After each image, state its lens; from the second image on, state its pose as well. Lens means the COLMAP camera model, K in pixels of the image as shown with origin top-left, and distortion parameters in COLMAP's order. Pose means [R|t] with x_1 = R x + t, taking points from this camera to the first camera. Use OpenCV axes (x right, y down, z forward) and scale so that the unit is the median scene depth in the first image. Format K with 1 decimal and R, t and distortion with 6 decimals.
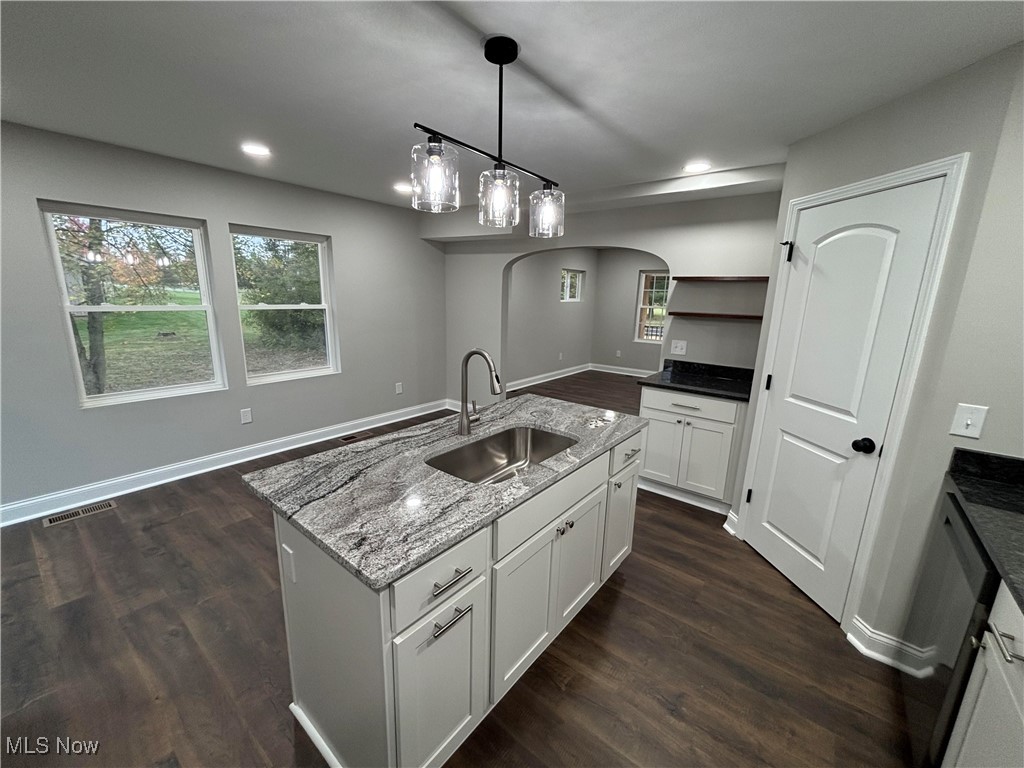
lens RADIAL K [[413.7, 0, 509.0], [0, 413.7, 383.5], [0, 0, 1]] dist [-0.000066, -0.000141]
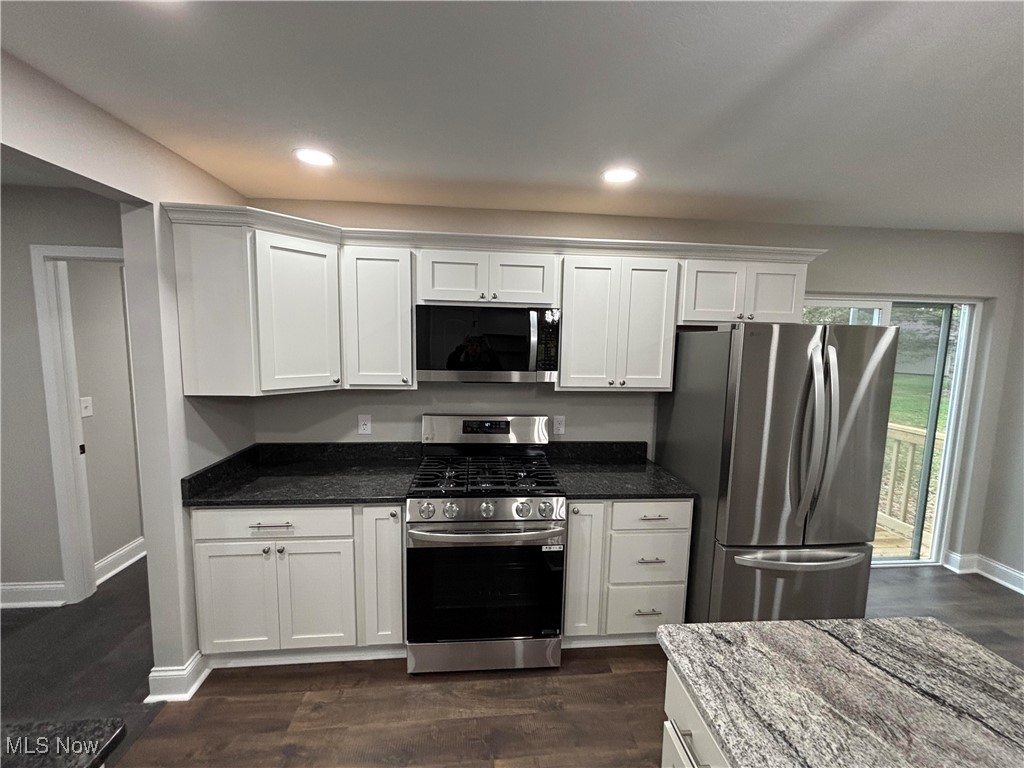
lens RADIAL K [[413.7, 0, 509.0], [0, 413.7, 383.5], [0, 0, 1]] dist [-0.000066, -0.000141]
pose [[-0.725079, 0.033711, -0.687840, 0.522440], [-0.187125, 0.951578, 0.243893, -0.266247], [0.662755, 0.305554, -0.683661, 0.897609]]
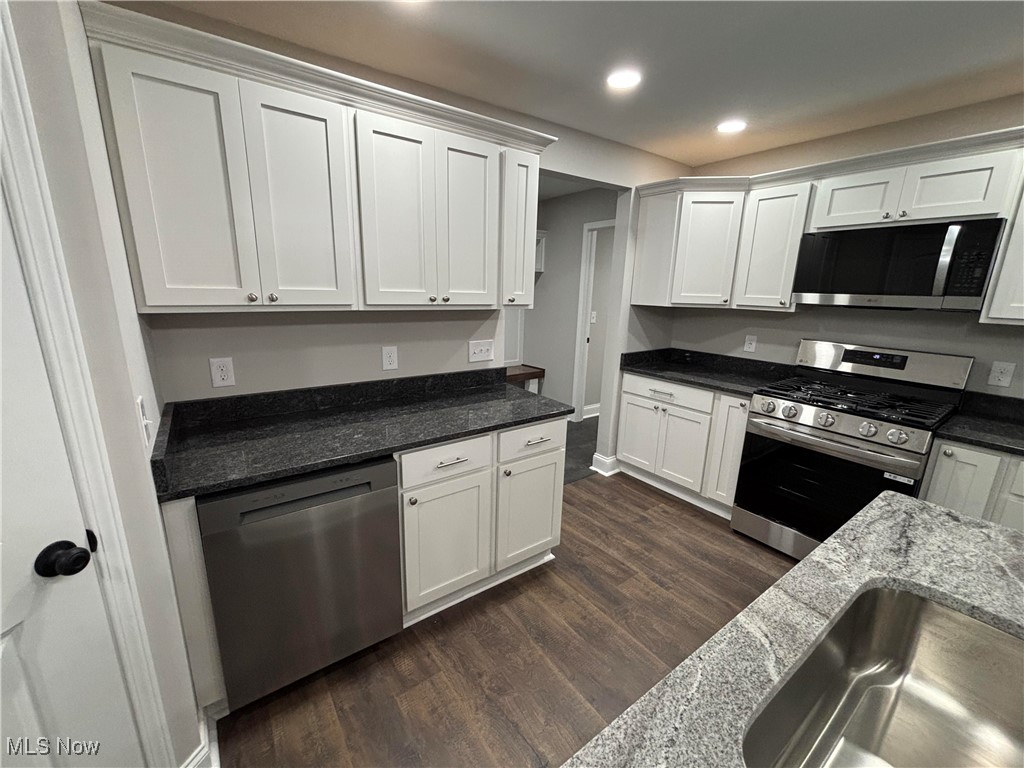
lens RADIAL K [[413.7, 0, 509.0], [0, 413.7, 383.5], [0, 0, 1]] dist [-0.000066, -0.000141]
pose [[-0.961791, -0.111117, 0.250222, 0.389988], [0.009095, 0.900465, 0.434833, -0.302682], [-0.273633, 0.420494, -0.865049, 1.616373]]
